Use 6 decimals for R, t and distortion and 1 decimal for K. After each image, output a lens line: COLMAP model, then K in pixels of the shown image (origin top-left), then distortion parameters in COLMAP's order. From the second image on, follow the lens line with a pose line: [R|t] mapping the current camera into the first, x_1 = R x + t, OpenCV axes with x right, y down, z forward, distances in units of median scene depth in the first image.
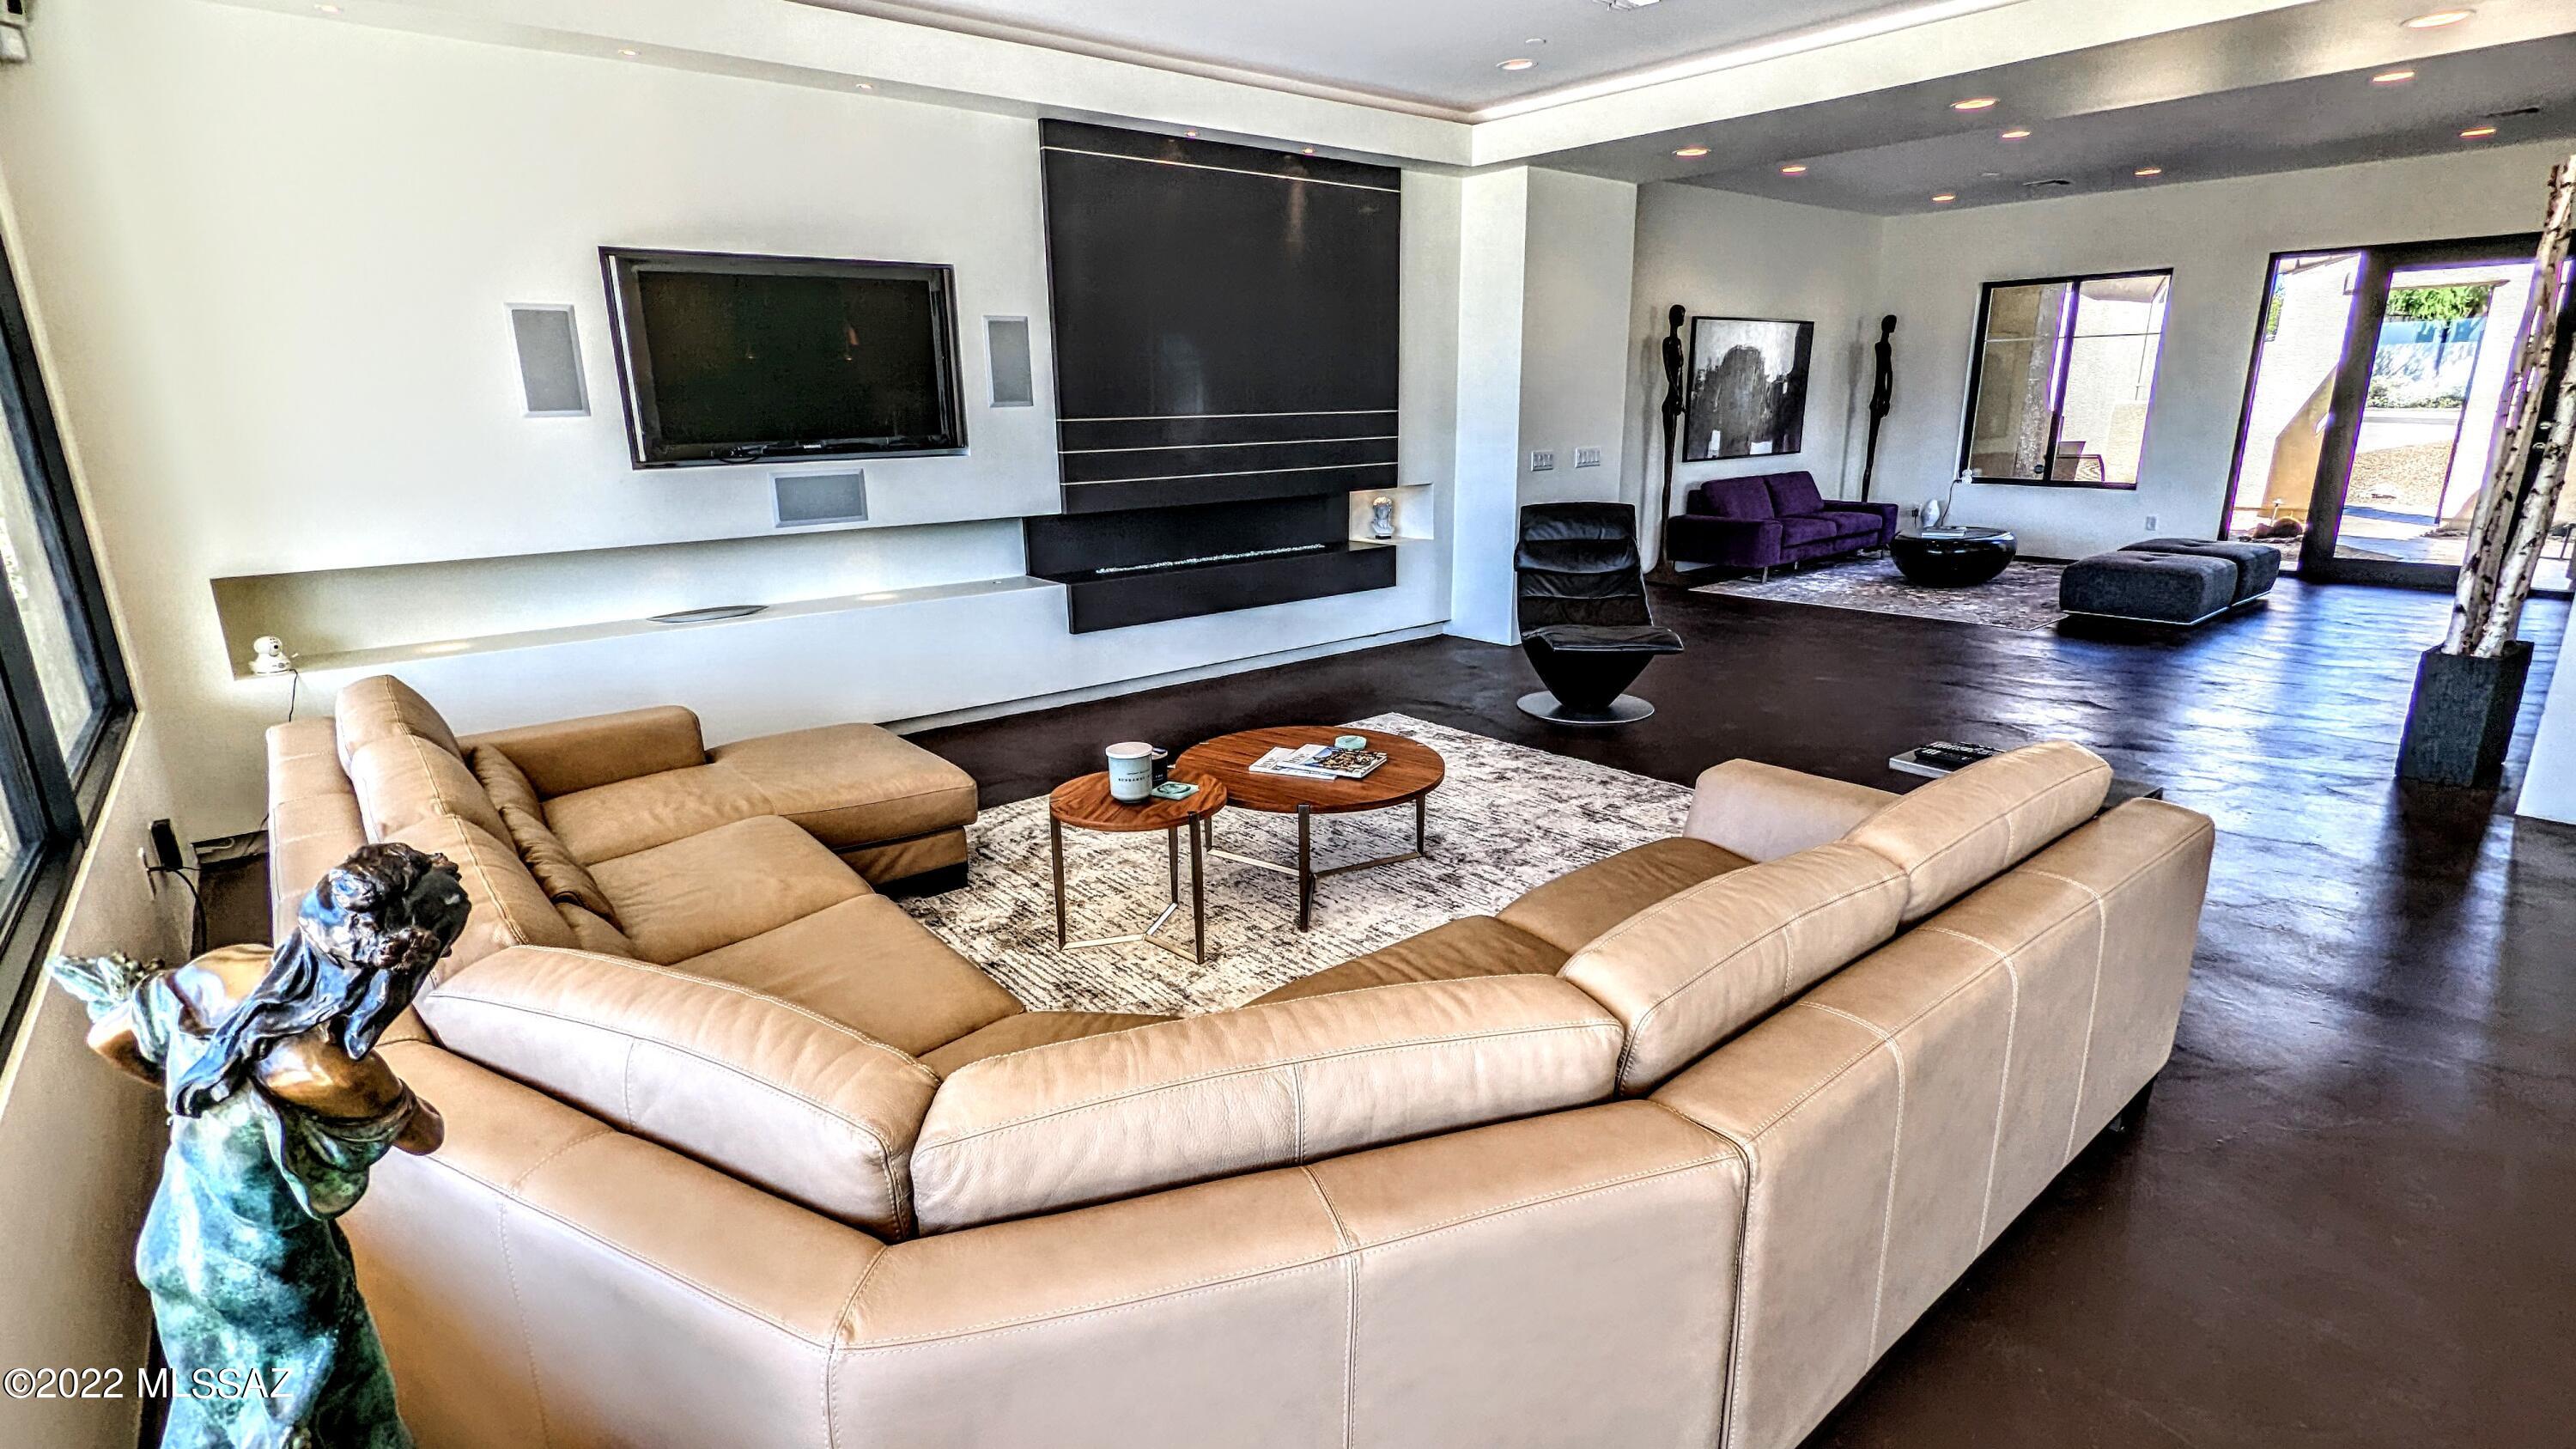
lens RADIAL K [[1217.4, 0, 1288.6], [0, 1217.4, 722.2], [0, 0, 1]] dist [0.001486, 0.001160]
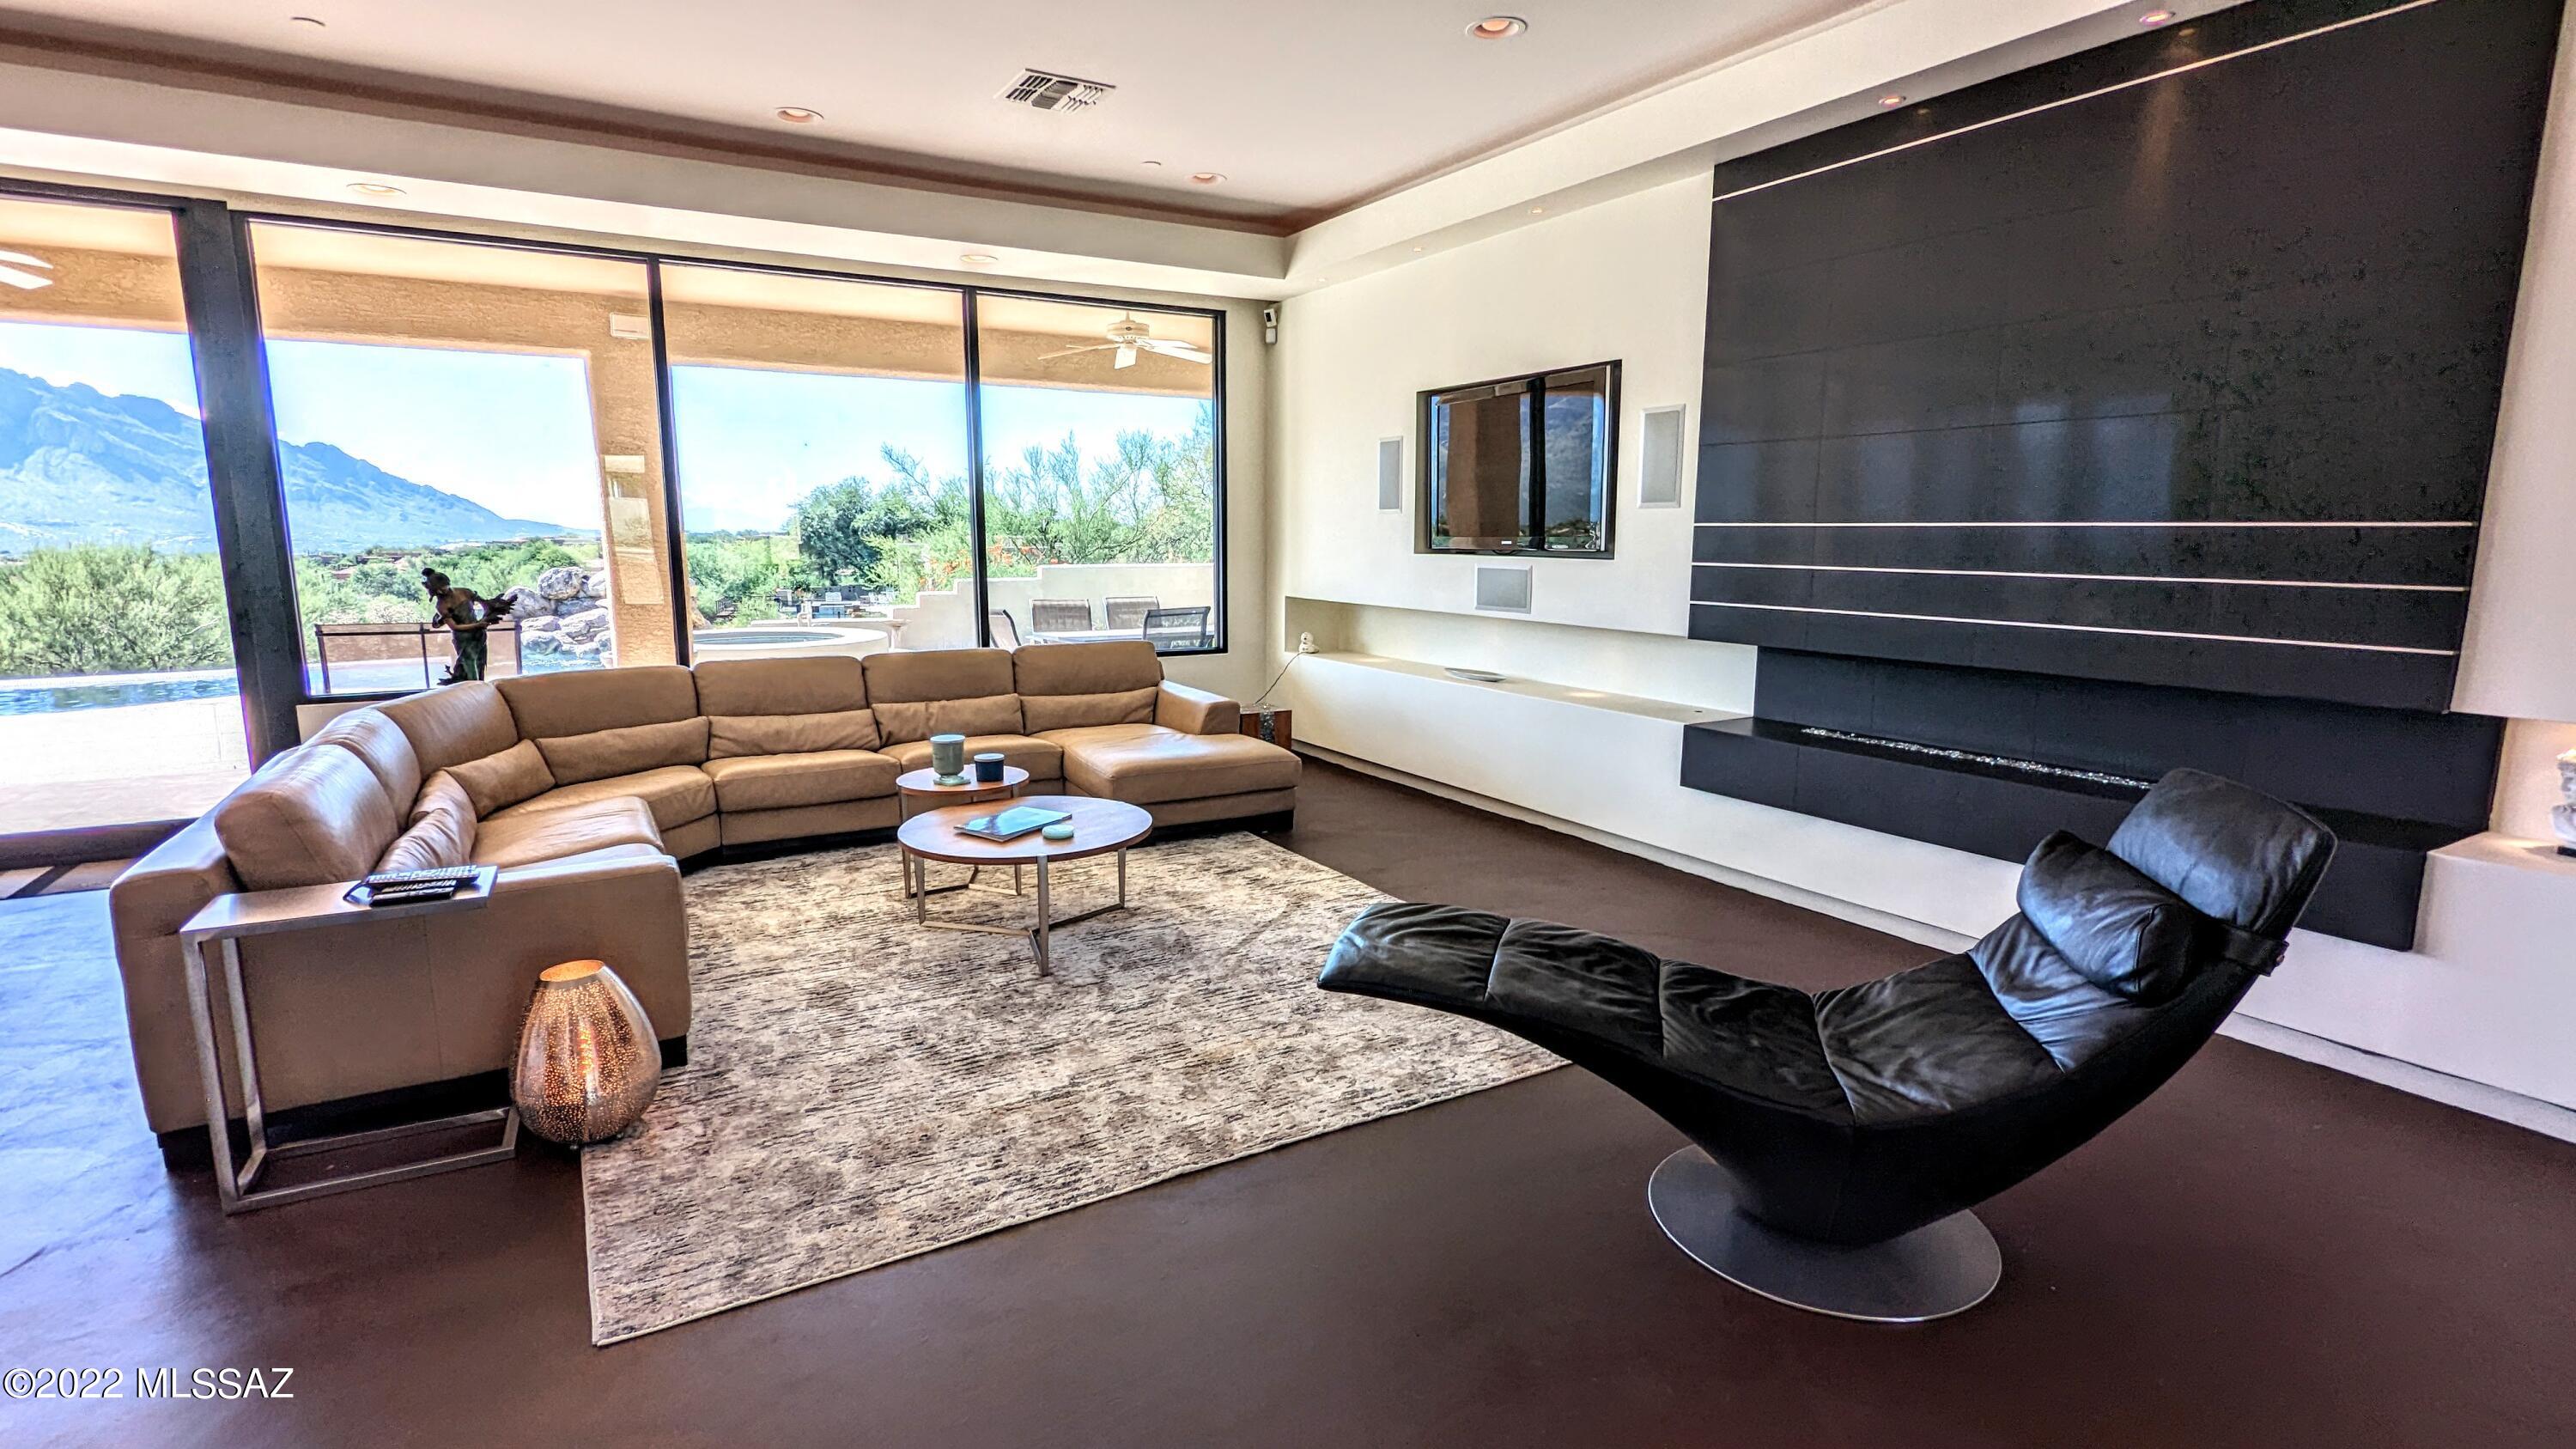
lens RADIAL K [[1217.4, 0, 1276.3], [0, 1217.4, 735.7], [0, 0, 1]] dist [0.001486, 0.001160]
pose [[-0.151177, 0.183450, -0.971335, 0.705156], [-0.258802, 0.941008, 0.218002, -0.231051], [0.954027, 0.284340, -0.094782, 0.890708]]
